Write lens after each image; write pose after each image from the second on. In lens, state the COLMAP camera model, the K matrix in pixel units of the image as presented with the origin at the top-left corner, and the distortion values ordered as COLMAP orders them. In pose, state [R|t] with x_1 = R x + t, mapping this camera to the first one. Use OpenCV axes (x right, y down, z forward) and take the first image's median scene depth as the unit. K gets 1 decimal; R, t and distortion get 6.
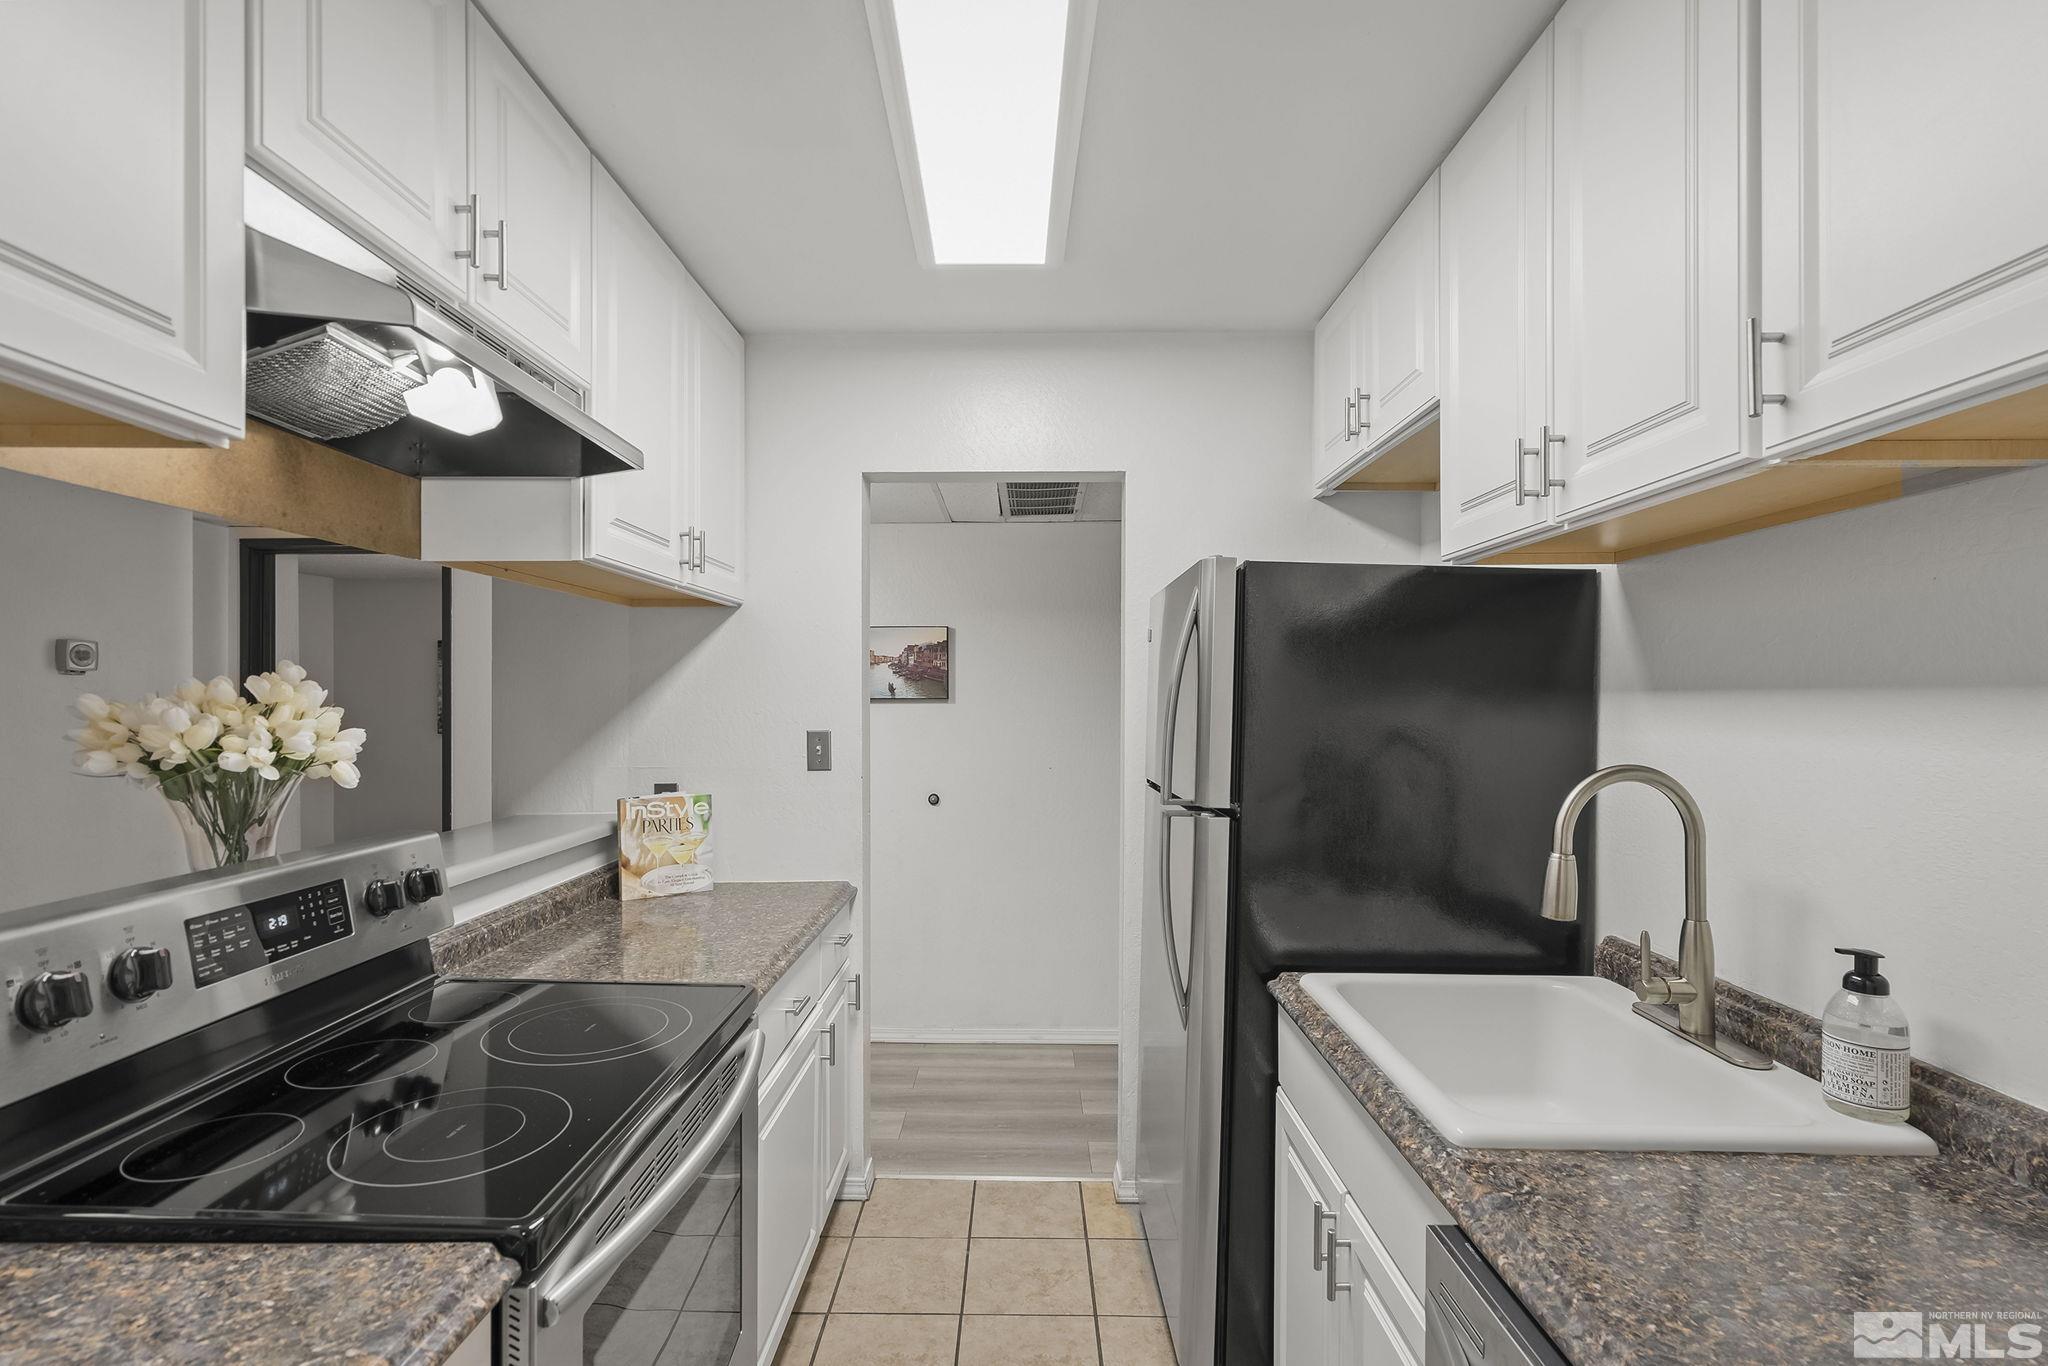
lens RADIAL K [[943.8, 0, 998.5], [0, 943.8, 711.0], [0, 0, 1]] dist [-0.002033, 0.000973]
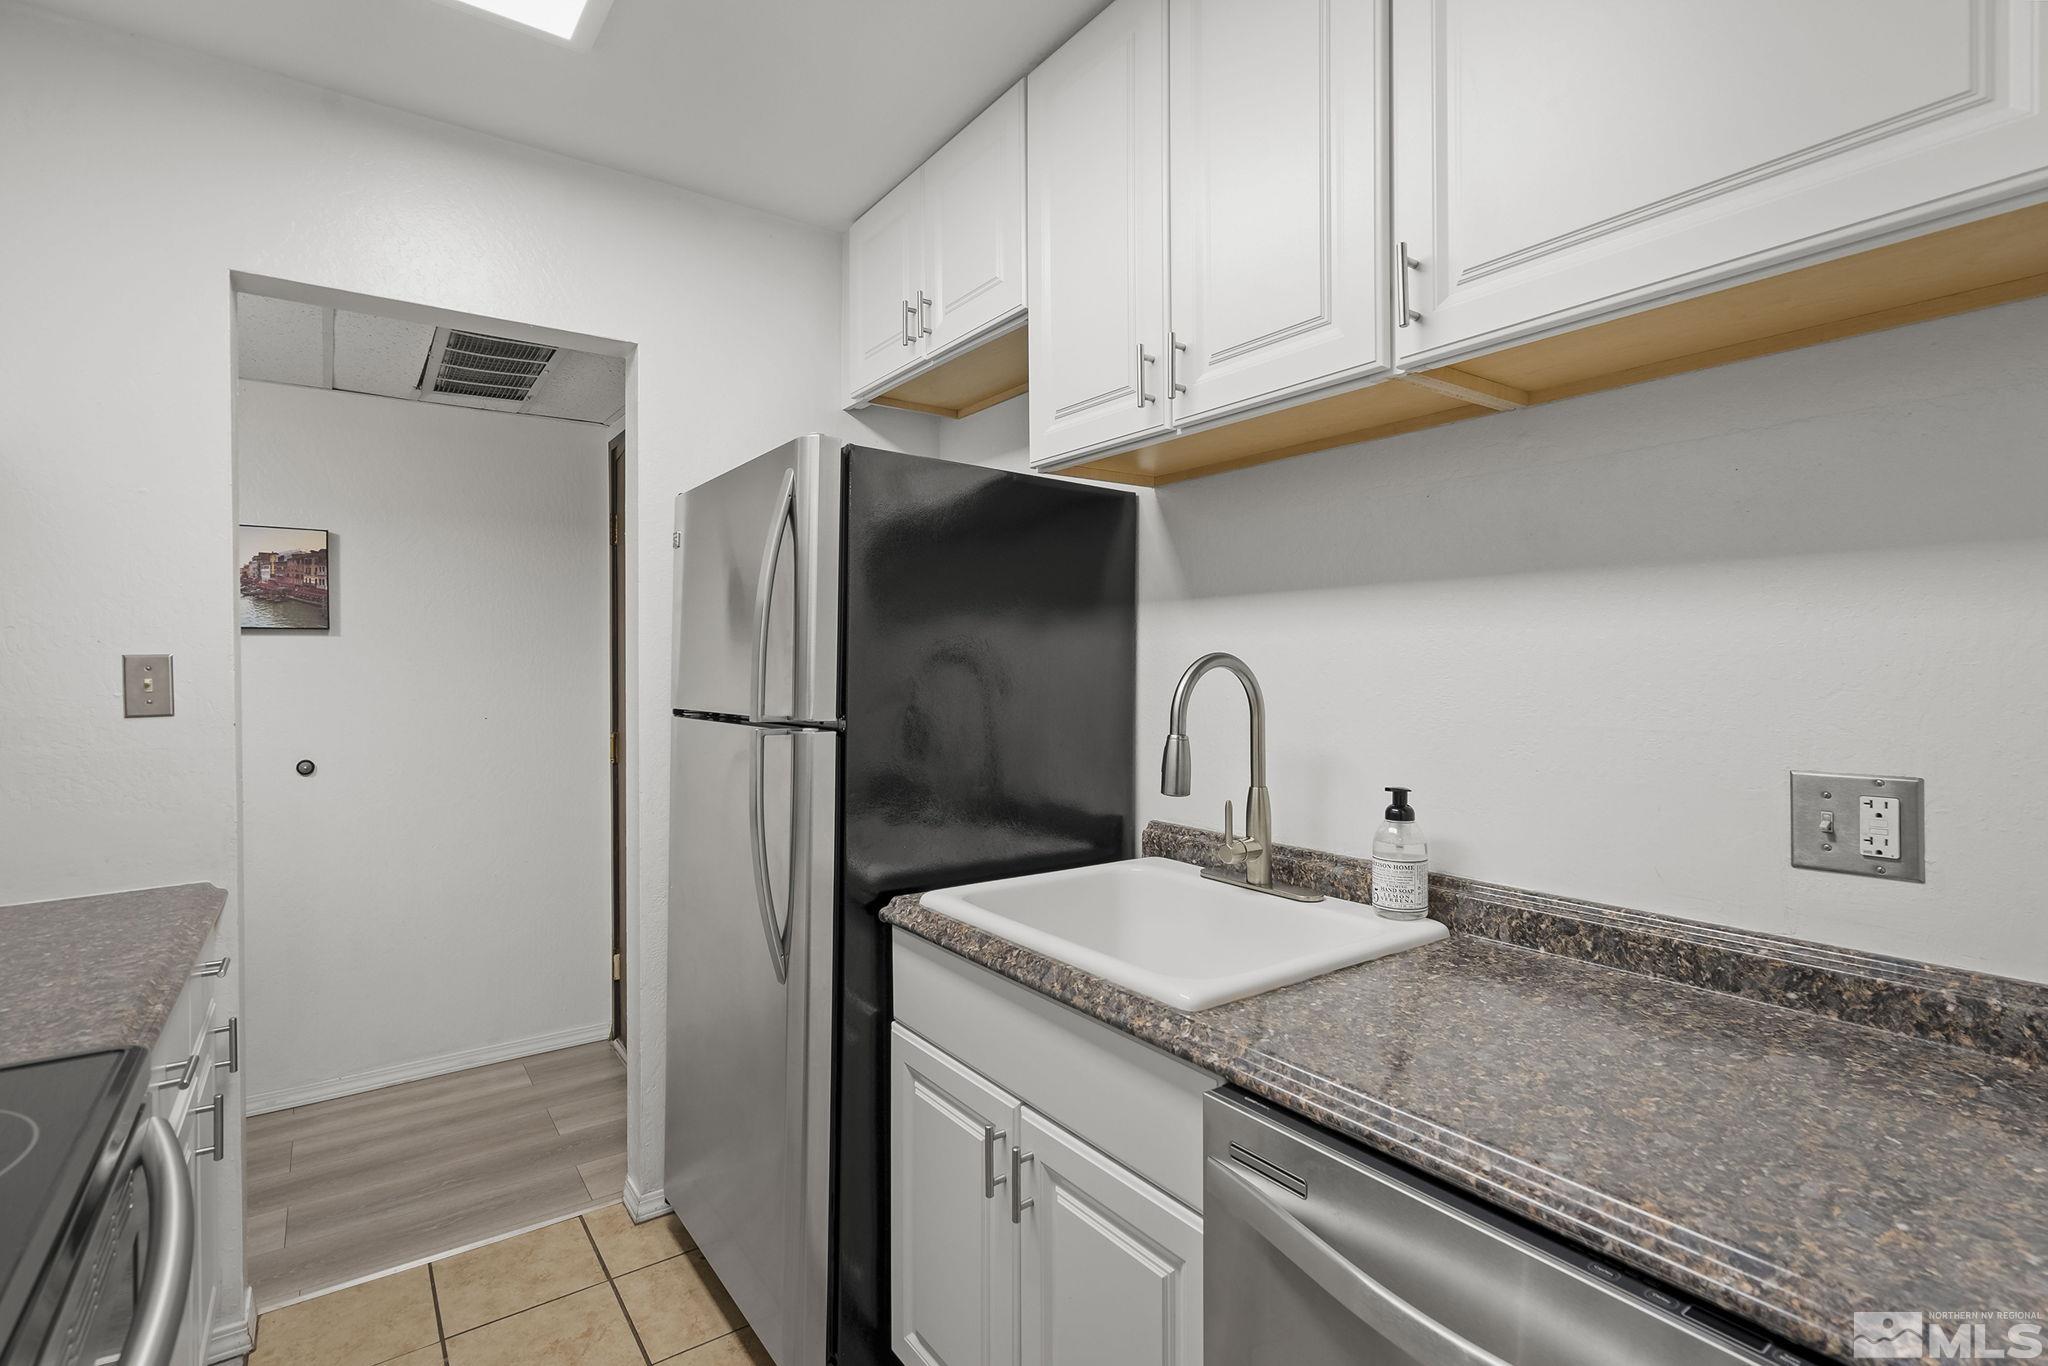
lens RADIAL K [[965.8, 0, 1018.3], [0, 965.8, 671.4], [0, 0, 1]] dist [-0.003544, 0.000108]
pose [[0.800263, -0.009394, 0.599576, -0.162551], [0.012236, 0.999925, -0.000665, 0.059539], [-0.599525, 0.007869, 0.800318, 0.173196]]
